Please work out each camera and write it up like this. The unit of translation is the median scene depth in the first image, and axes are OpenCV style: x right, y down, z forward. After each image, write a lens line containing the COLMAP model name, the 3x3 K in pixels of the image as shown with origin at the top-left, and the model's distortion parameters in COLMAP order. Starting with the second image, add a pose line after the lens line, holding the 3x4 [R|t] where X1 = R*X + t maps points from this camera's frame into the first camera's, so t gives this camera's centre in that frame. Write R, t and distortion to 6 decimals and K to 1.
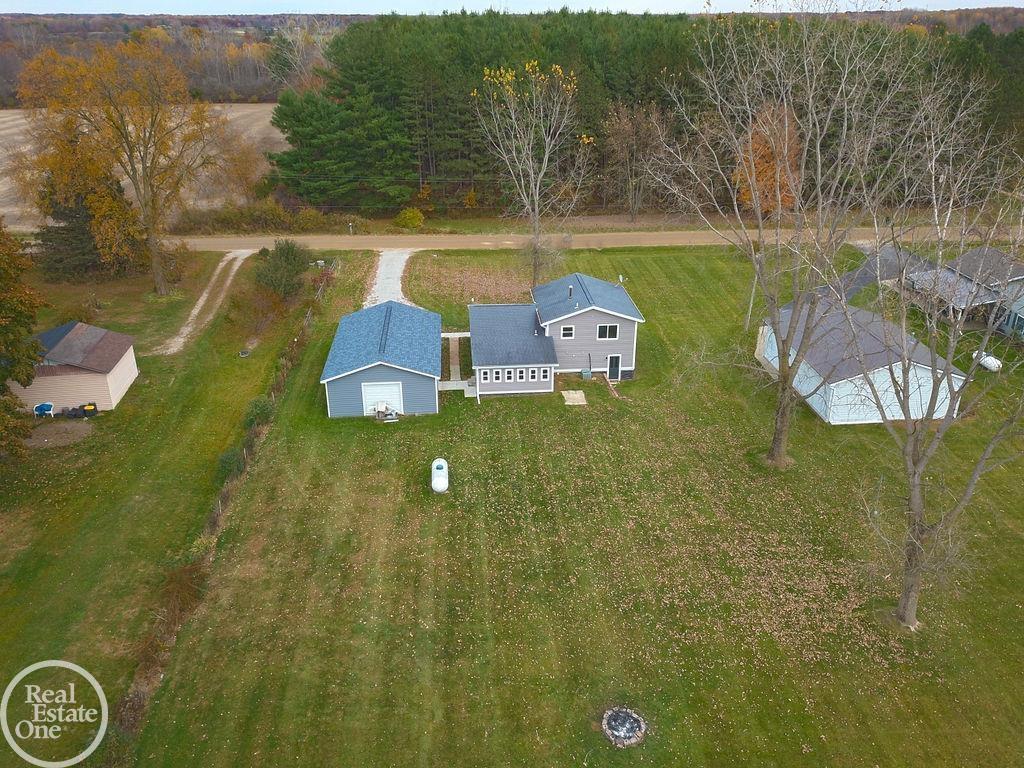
lens RADIAL K [[807.8, 0, 512.0], [0, 807.8, 384.0], [0, 0, 1]] dist [0.009600, -0.009199]
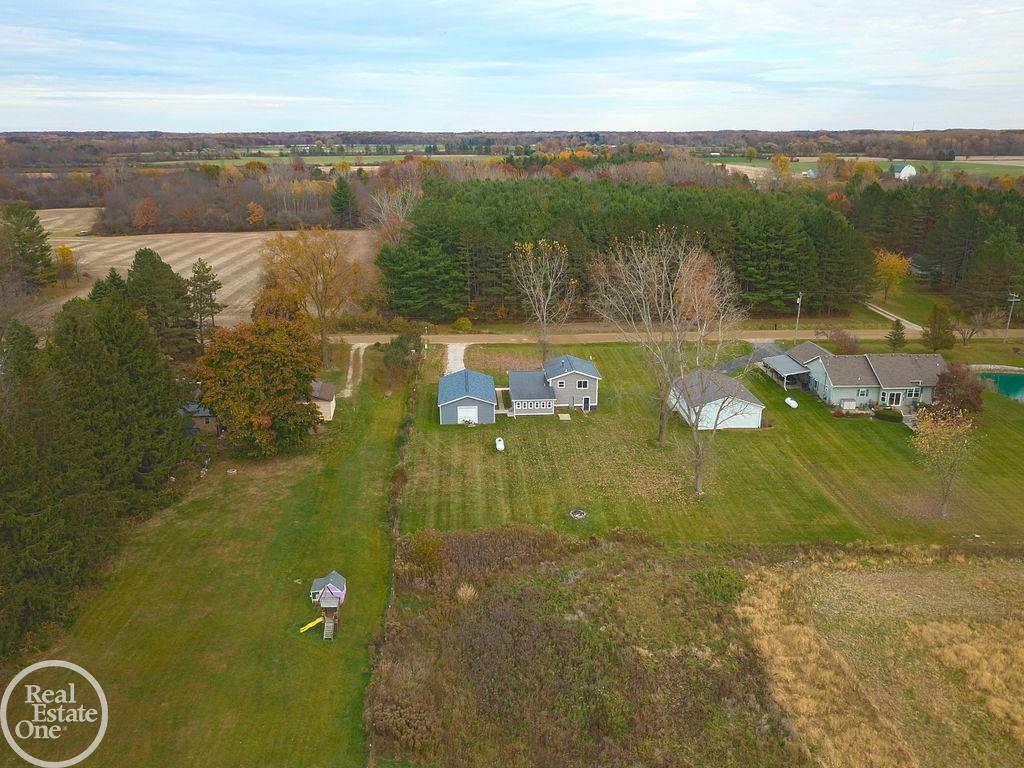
lens RADIAL K [[807.8, 0, 512.0], [0, 807.8, 384.0], [0, 0, 1]] dist [0.009600, -0.009199]
pose [[0.999945, 0.003861, -0.009782, -0.028237], [-0.005033, 0.992418, -0.122802, 0.165294], [0.009234, 0.122844, 0.992383, -0.872353]]
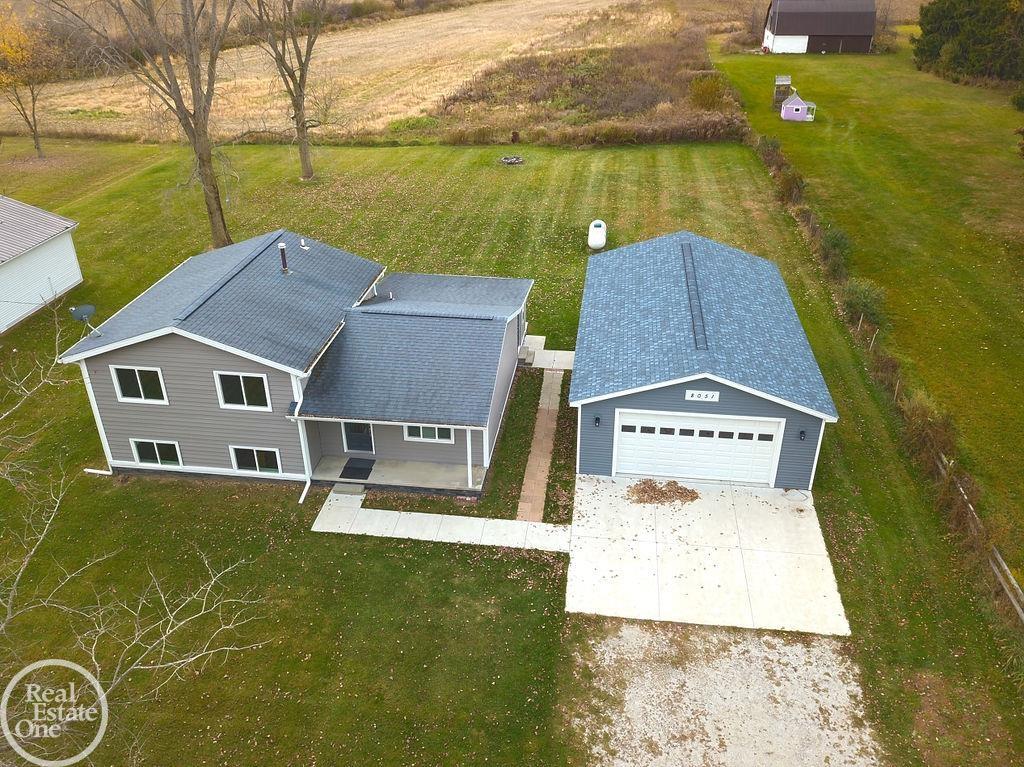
lens RADIAL K [[845.0, 0, 512.0], [0, 845.0, 383.5], [0, 0, 1]] dist [-0.005869, -0.007235]
pose [[-0.979244, -0.093551, 0.179806, -0.140123], [0.088447, 0.600965, 0.794367, -0.429679], [-0.182371, 0.793782, -0.580217, 1.305528]]
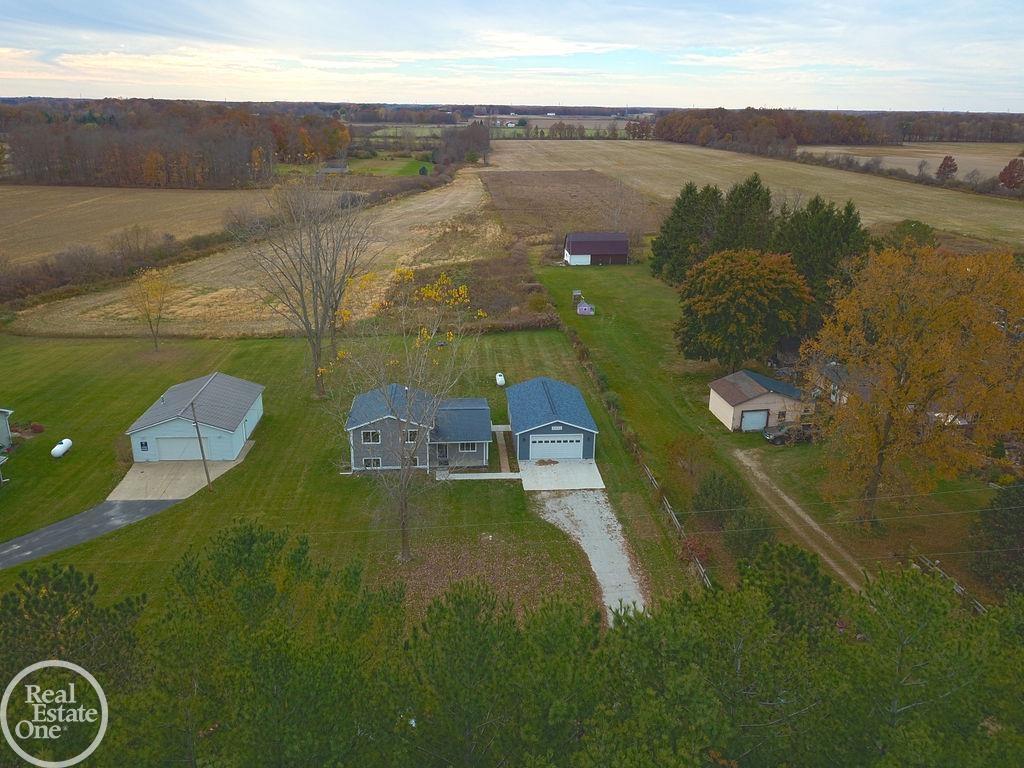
lens RADIAL K [[807.8, 0, 512.0], [0, 807.8, 384.0], [0, 0, 1]] dist [0.009600, -0.009199]
pose [[-0.999915, -0.011194, -0.006751, -0.080153], [-0.012767, 0.725429, 0.688179, -0.985195], [-0.002806, 0.688206, -0.725510, 1.899689]]
